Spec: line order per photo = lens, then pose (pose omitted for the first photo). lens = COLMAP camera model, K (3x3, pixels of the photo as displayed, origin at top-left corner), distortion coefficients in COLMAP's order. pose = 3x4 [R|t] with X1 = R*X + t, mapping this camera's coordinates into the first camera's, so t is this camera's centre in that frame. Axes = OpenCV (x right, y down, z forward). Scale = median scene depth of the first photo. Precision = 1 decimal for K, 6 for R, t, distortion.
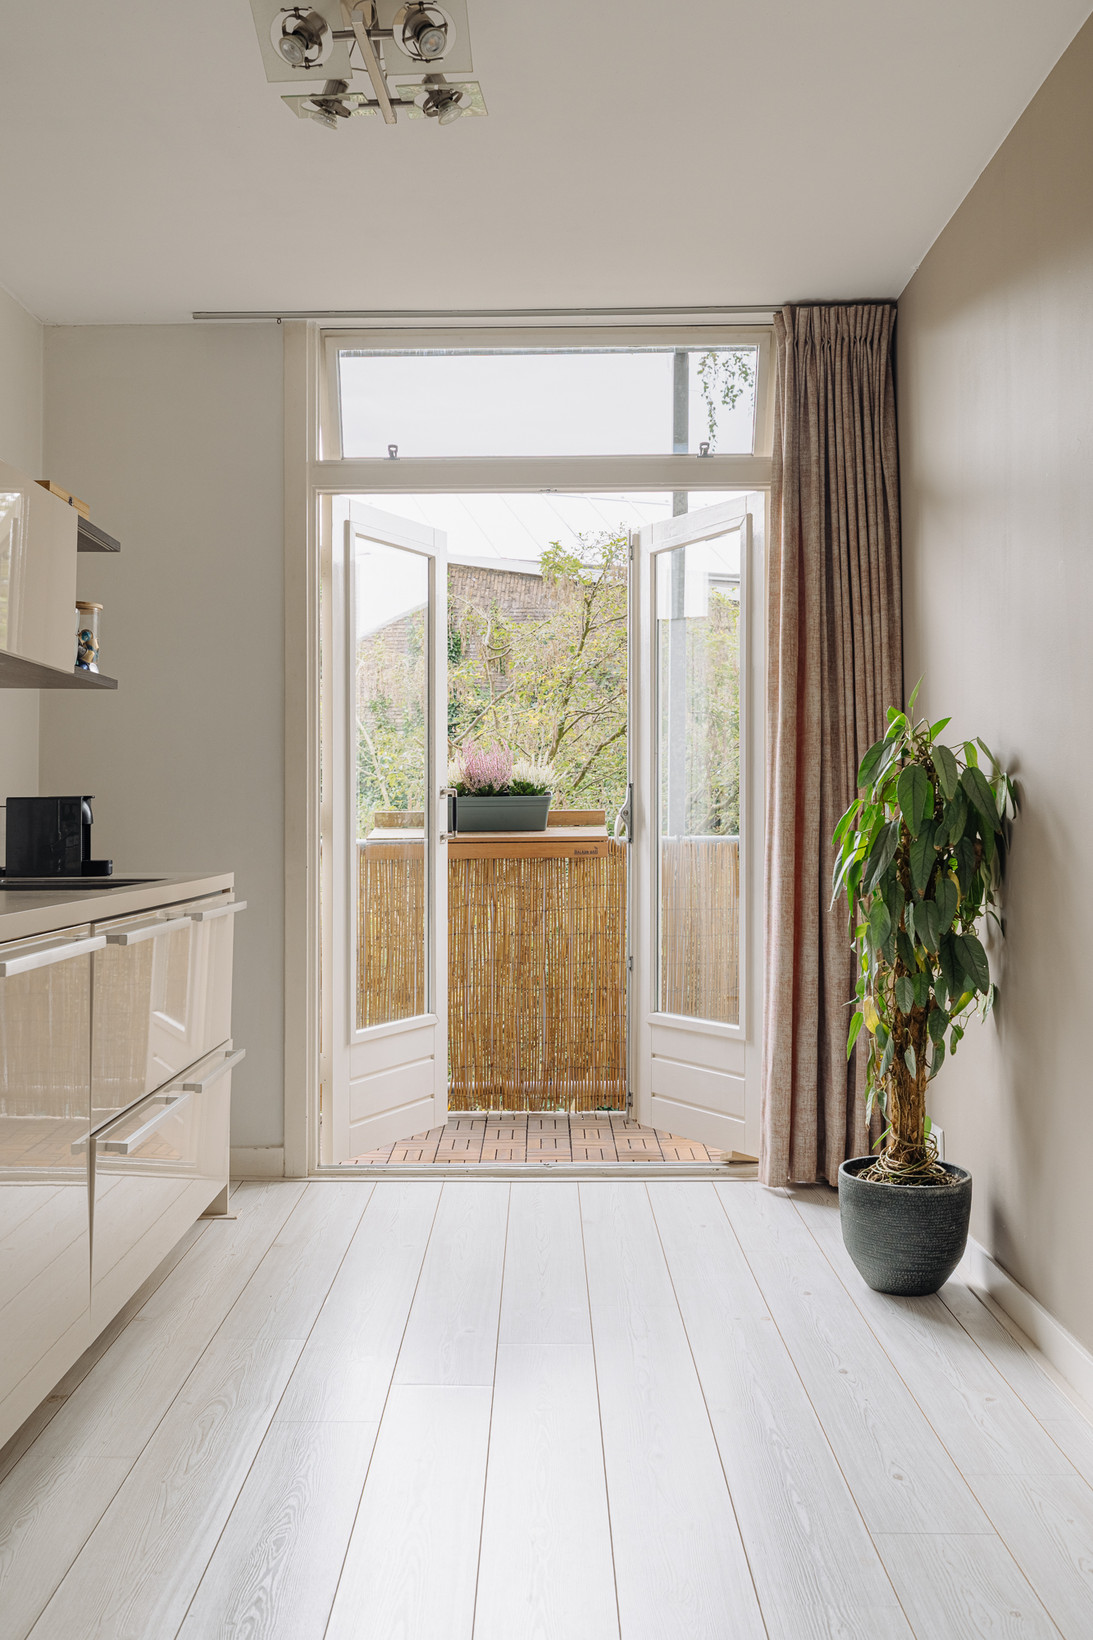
lens RADIAL K [[1480.9, 0, 541.1], [0, 1480.9, 795.9], [0, 0, 1]] dist [-0.002120, -0.005568]
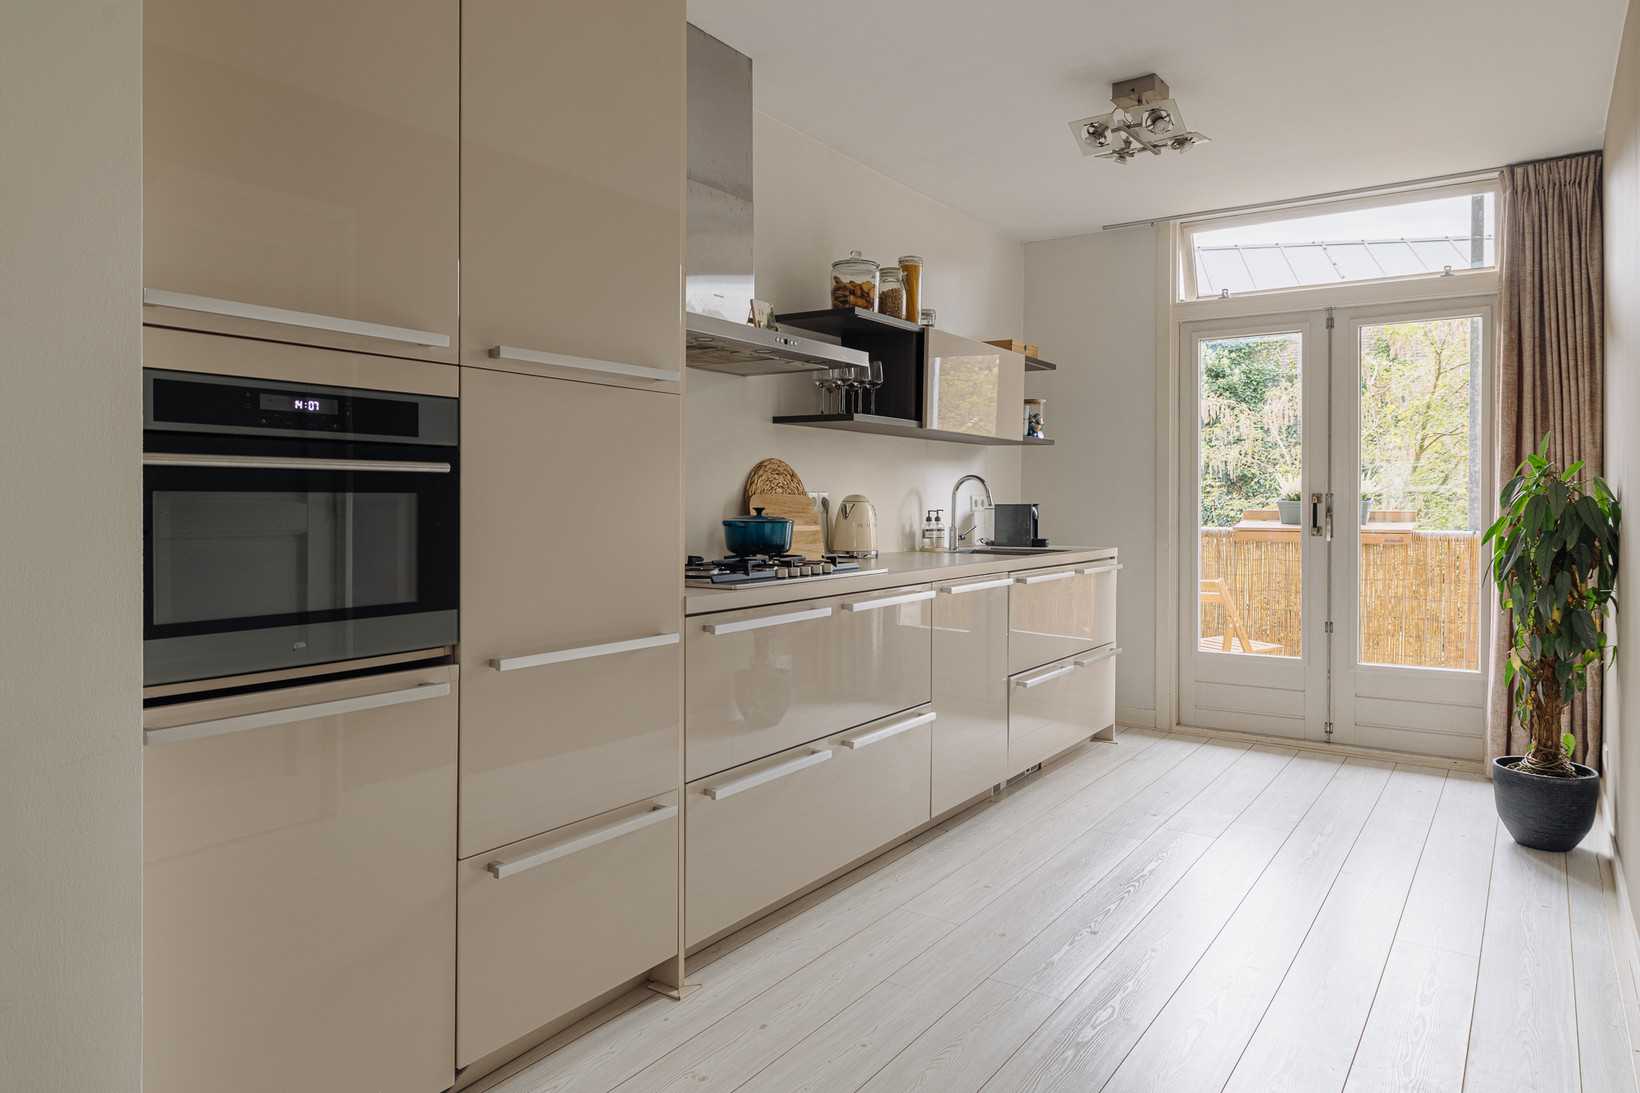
lens RADIAL K [[1057.1, 0, 815.1], [0, 1057.1, 492.3], [0, 0, 1]] dist [0.003825, 0.000258]
pose [[0.827647, 0.007861, -0.561194, 0.190107], [-0.001426, 0.999928, 0.011903, -0.026853], [0.561248, -0.009051, 0.827598, -0.230774]]
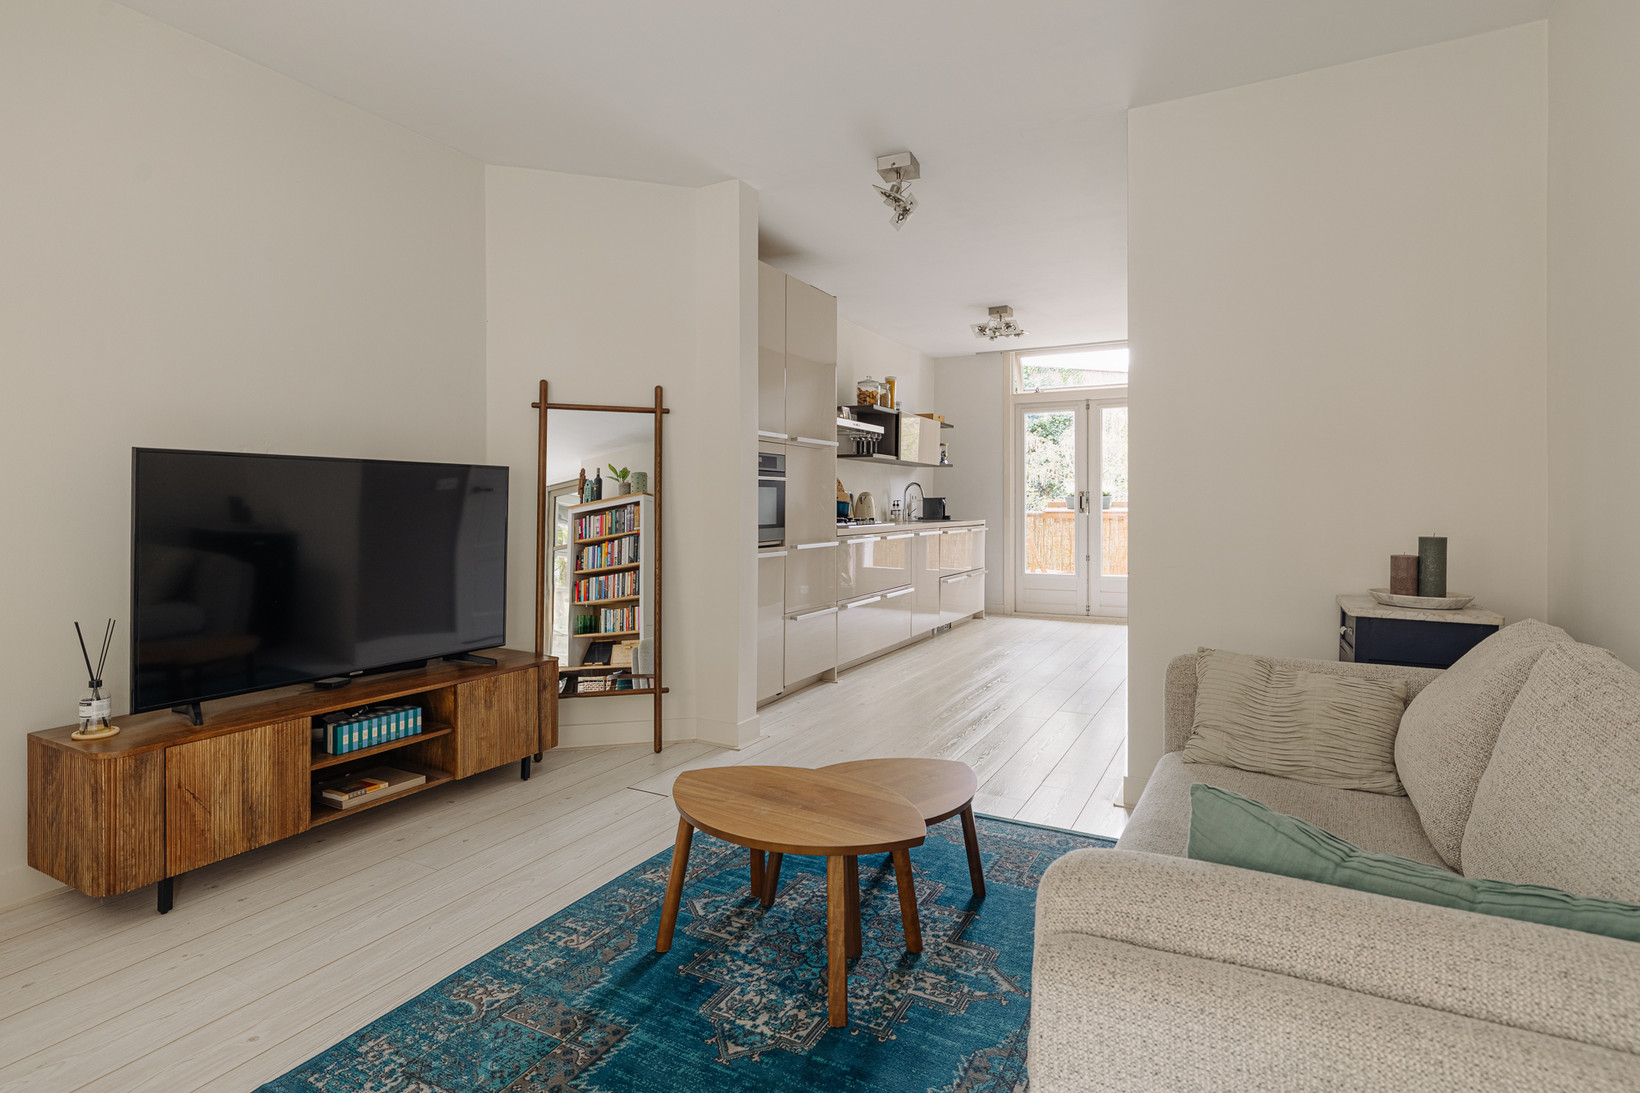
lens RADIAL K [[841.1, 0, 823.9], [0, 841.1, 491.1], [0, 0, 1]] dist [-0.013436, -0.000113]
pose [[0.888684, 0.001460, -0.458518, 0.336934], [0.000095, 0.999994, 0.003369, -0.019982], [0.458521, -0.003038, 0.888679, -0.862799]]
